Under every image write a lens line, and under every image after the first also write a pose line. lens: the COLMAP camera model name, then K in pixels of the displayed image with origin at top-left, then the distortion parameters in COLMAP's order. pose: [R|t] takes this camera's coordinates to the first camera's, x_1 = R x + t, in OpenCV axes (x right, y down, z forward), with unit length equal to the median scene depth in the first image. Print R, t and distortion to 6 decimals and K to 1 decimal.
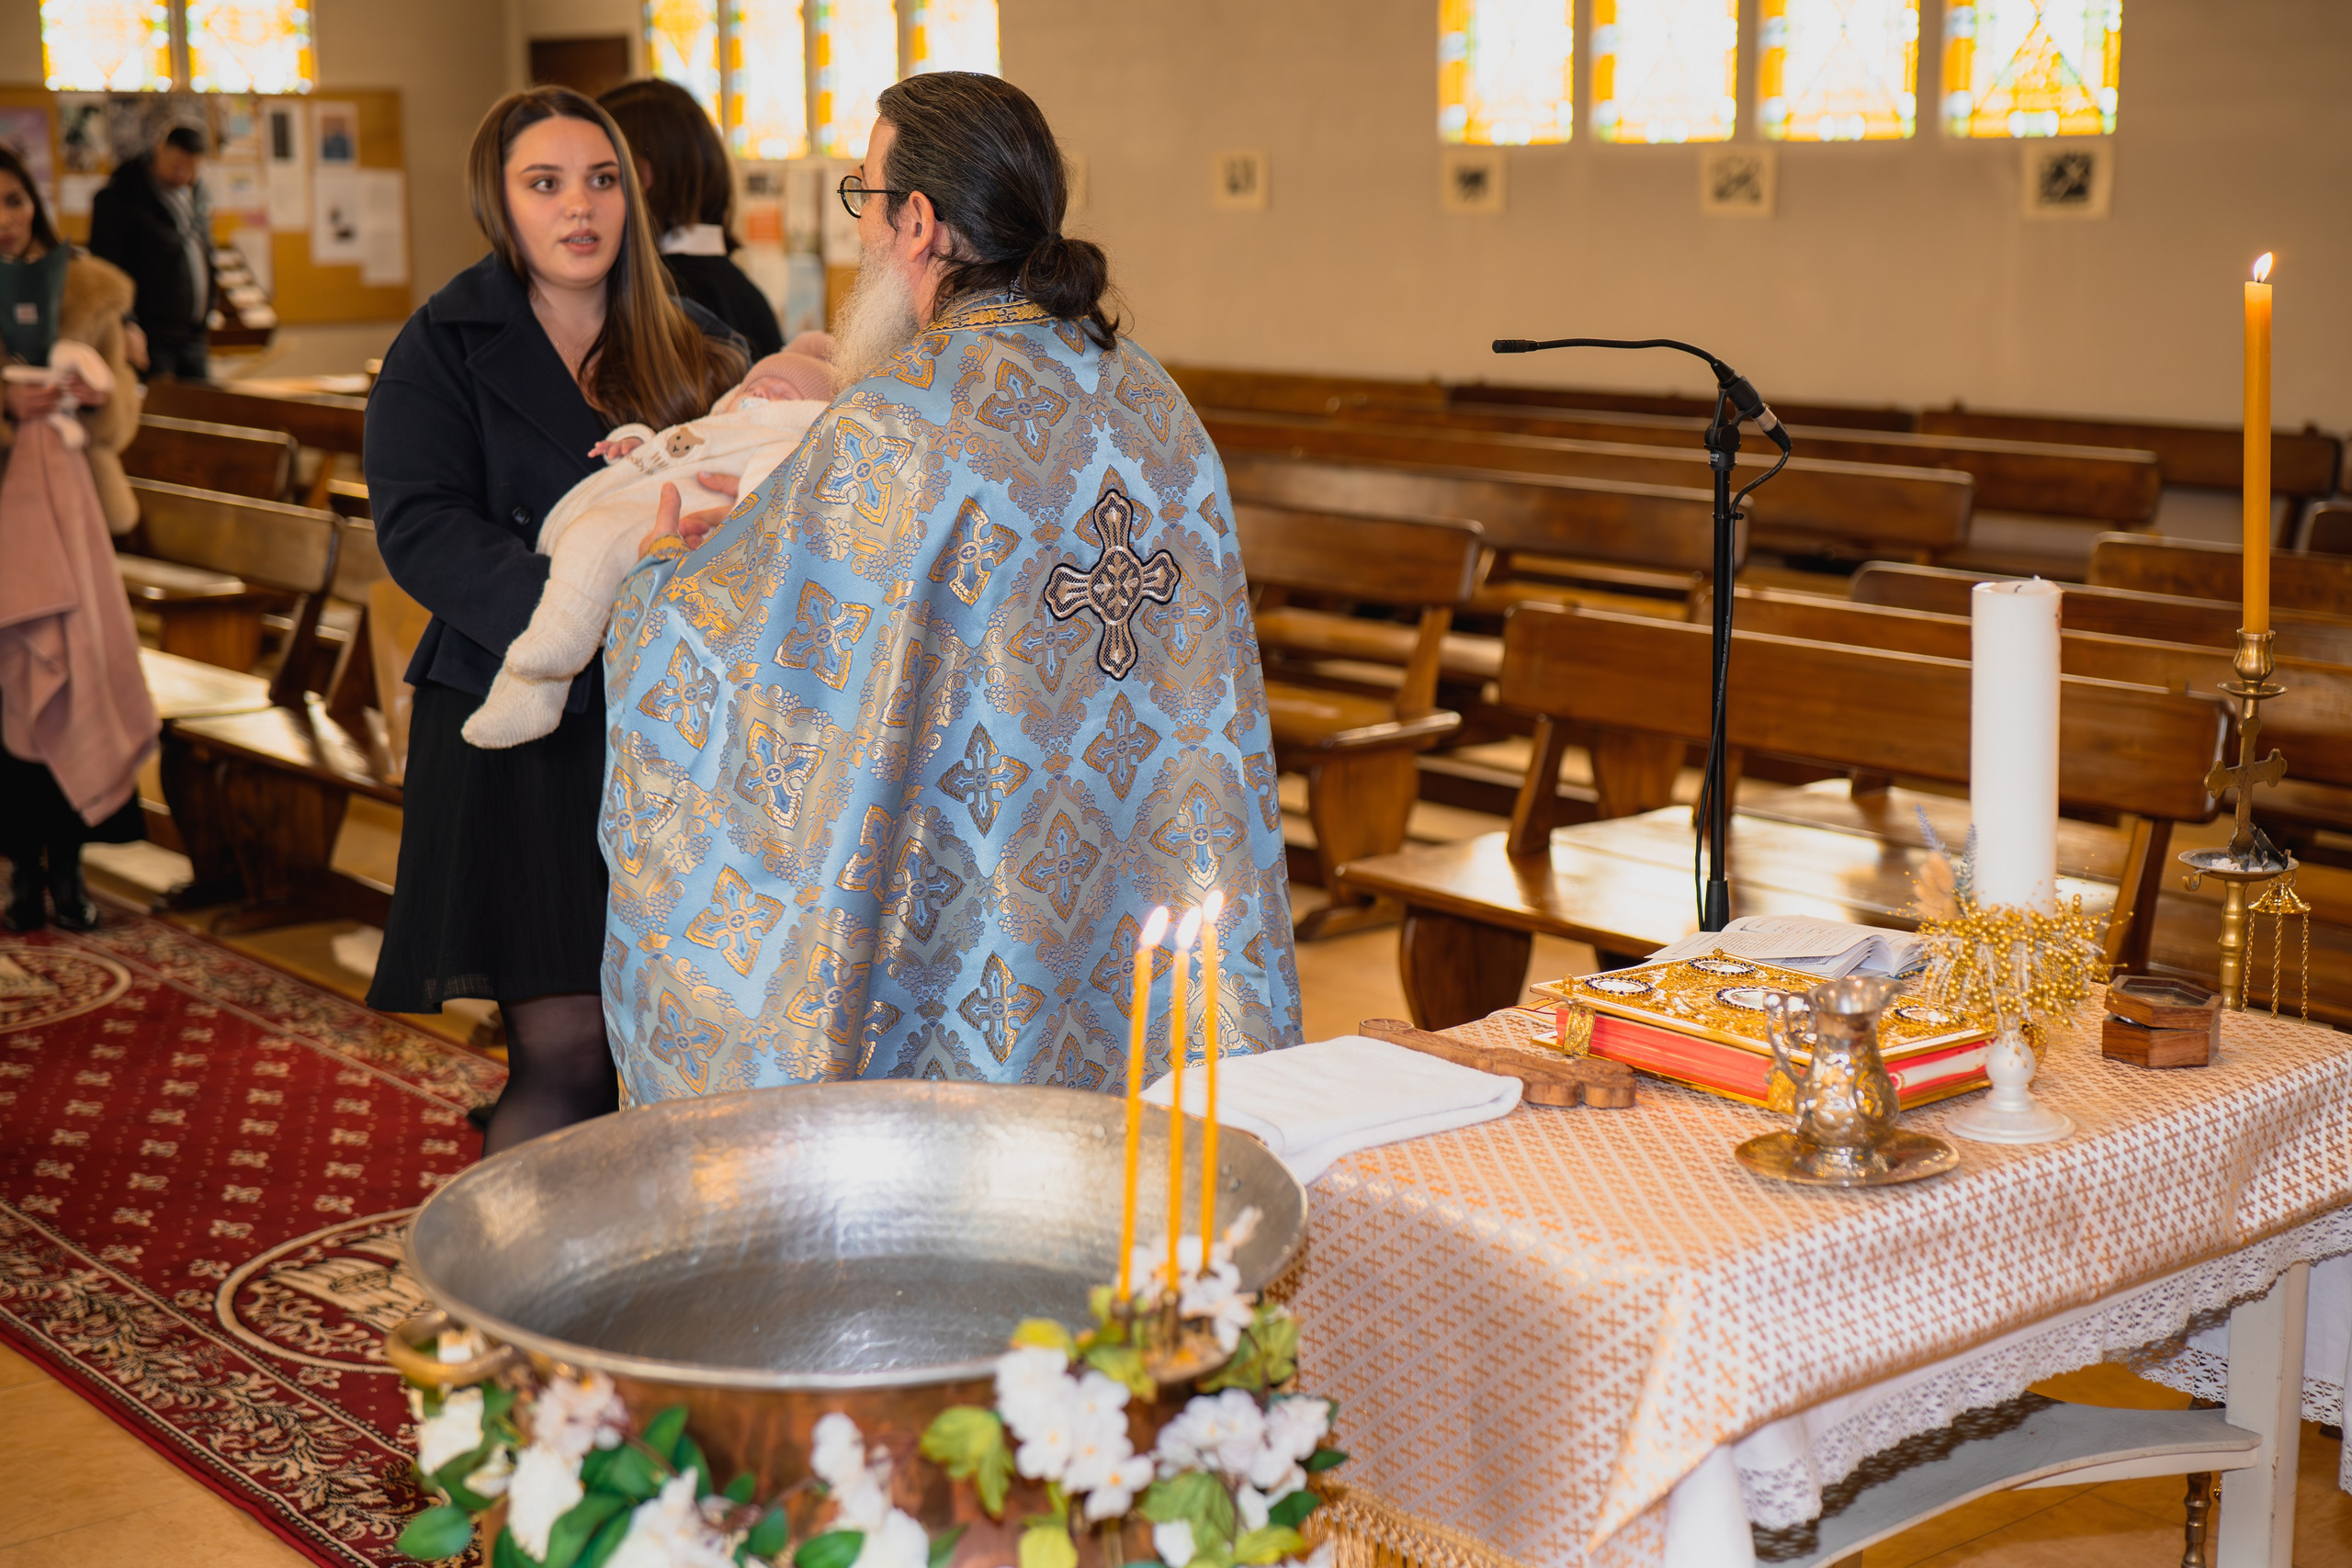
lens RADIAL K [[3366.7, 0, 1176.0], [0, 3366.7, 784.0], [0, 0, 1]] dist [-0.691174, 4.436155]
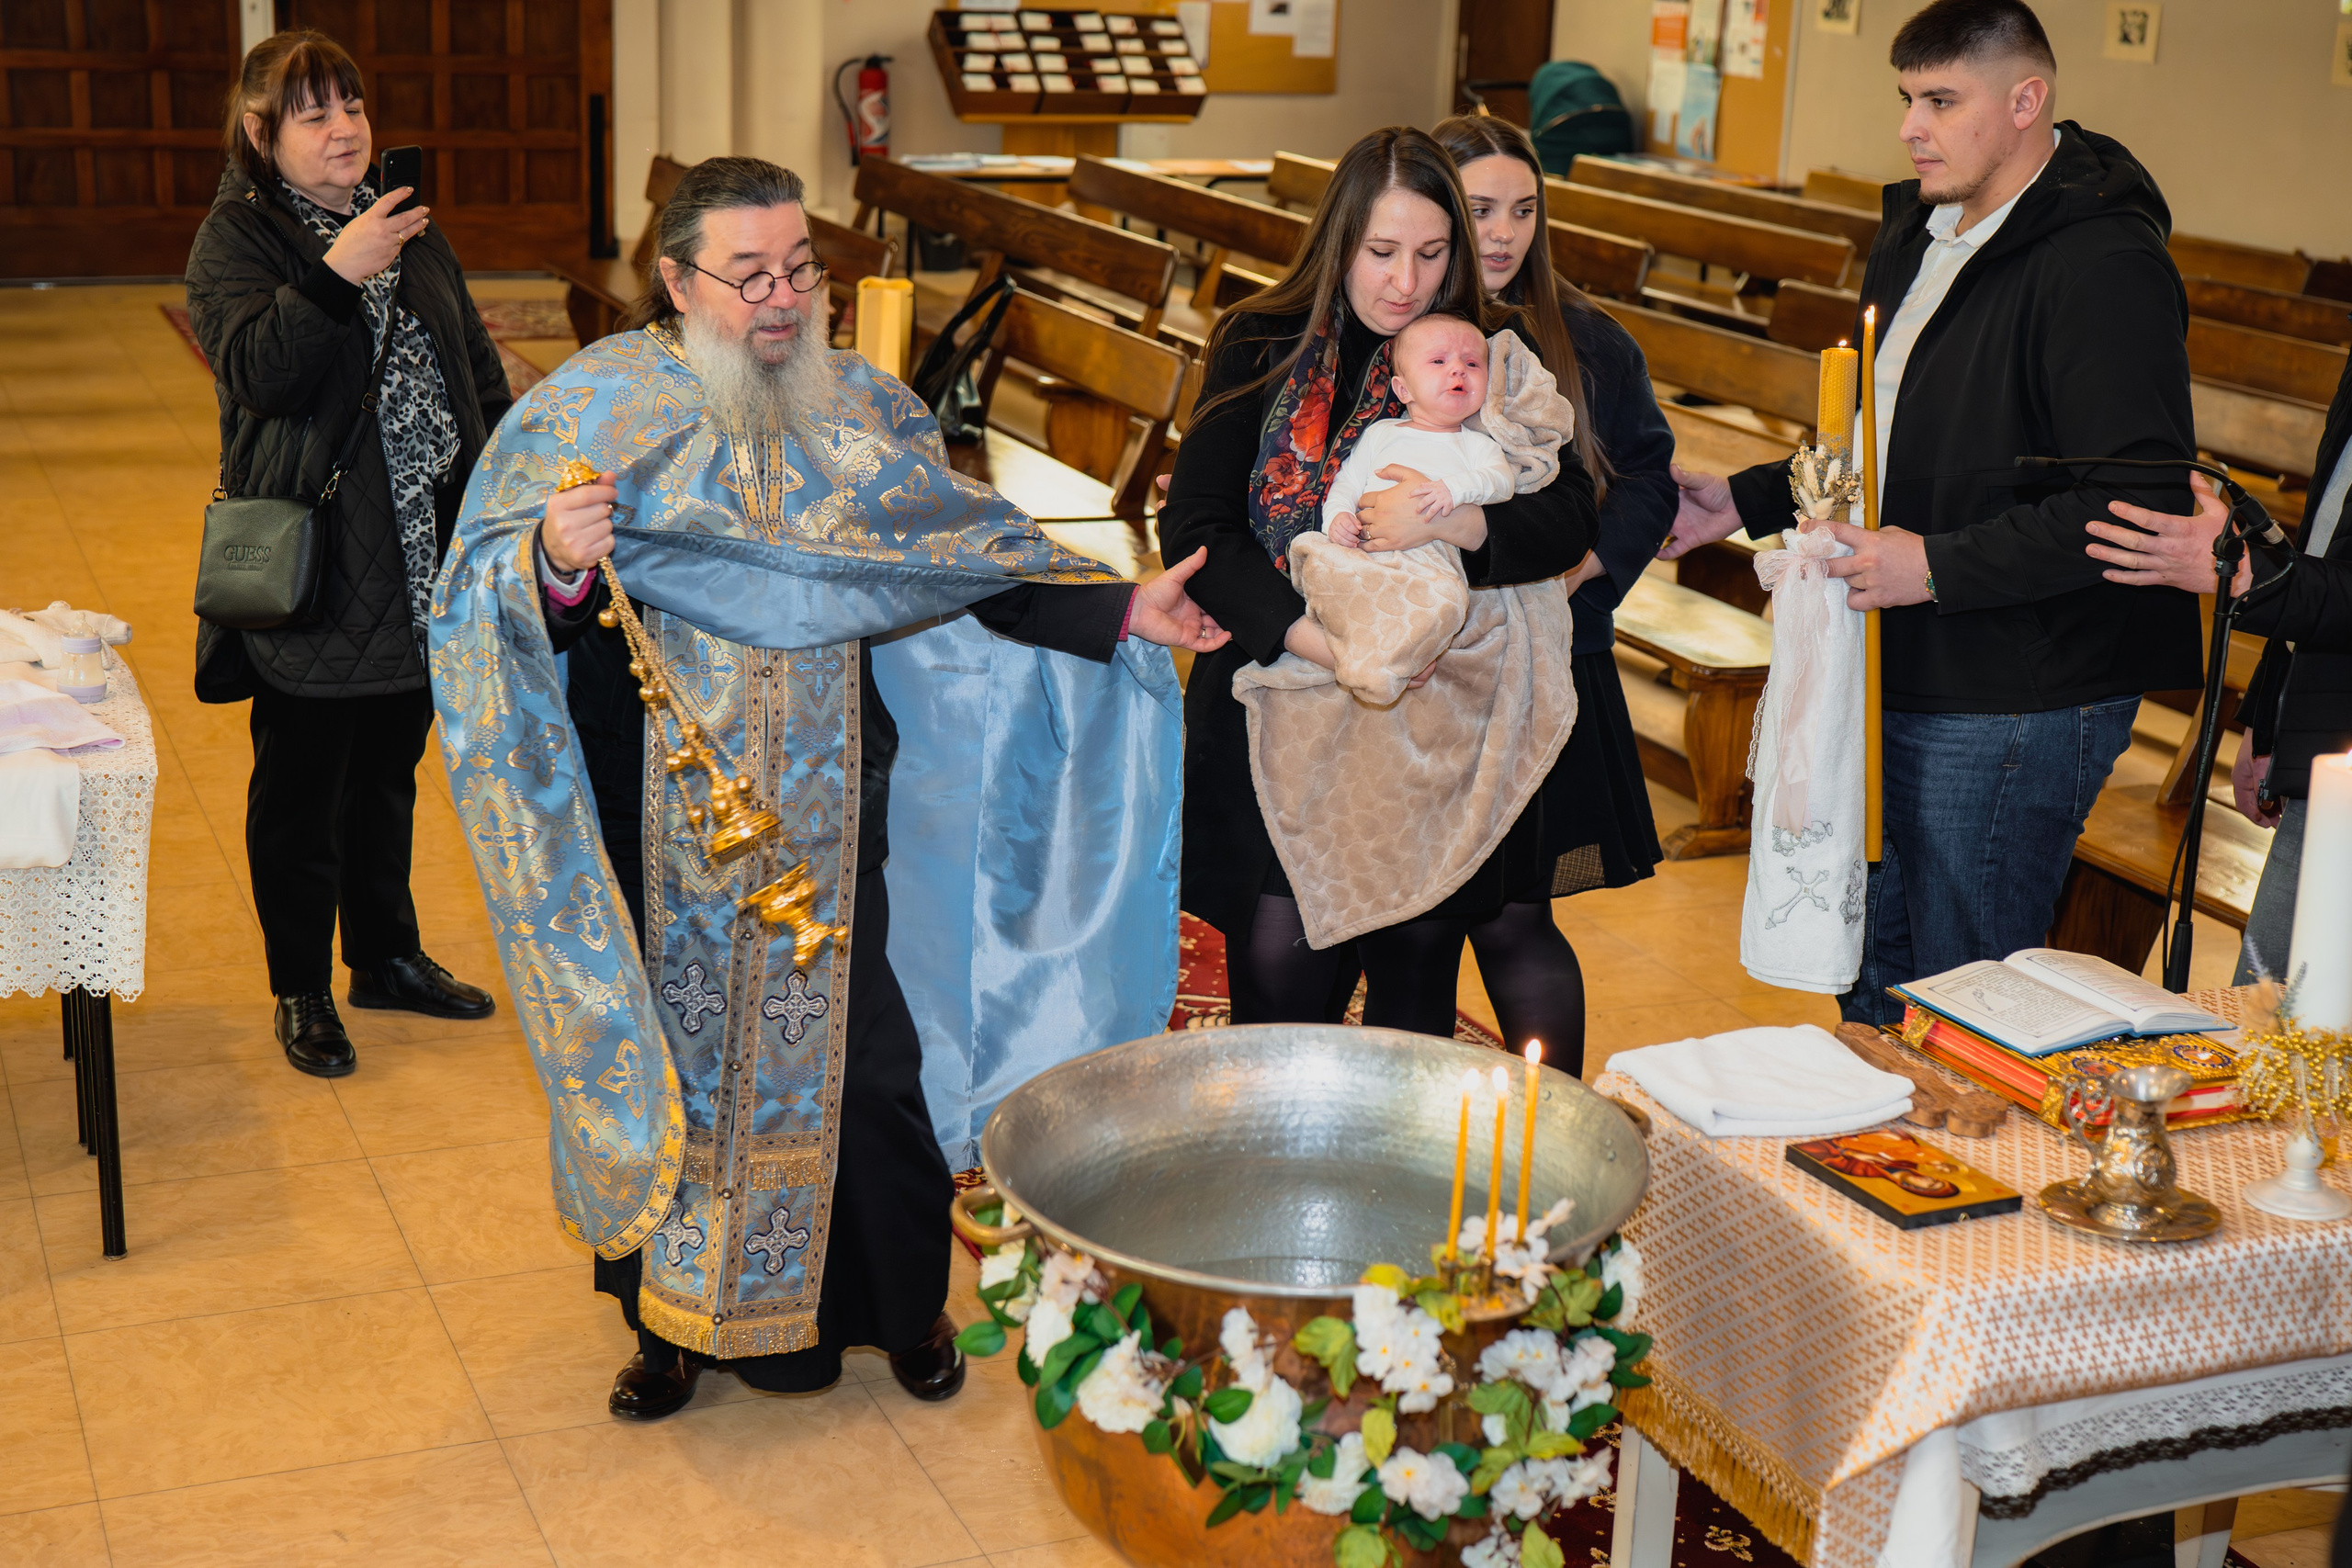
lens RADIAL K [[3414.3, 0, 1176.0], [0, 3414.3, 784.0], [0, 0, 1]] dist [-0.005879, 0.159616]
pose [[0.952423, 0.123568, -0.278604, 0.244559], [-0.094791, 0.988885, 0.114547, -0.192411], [0.289662, -0.082688, 0.953551, -0.385764]]
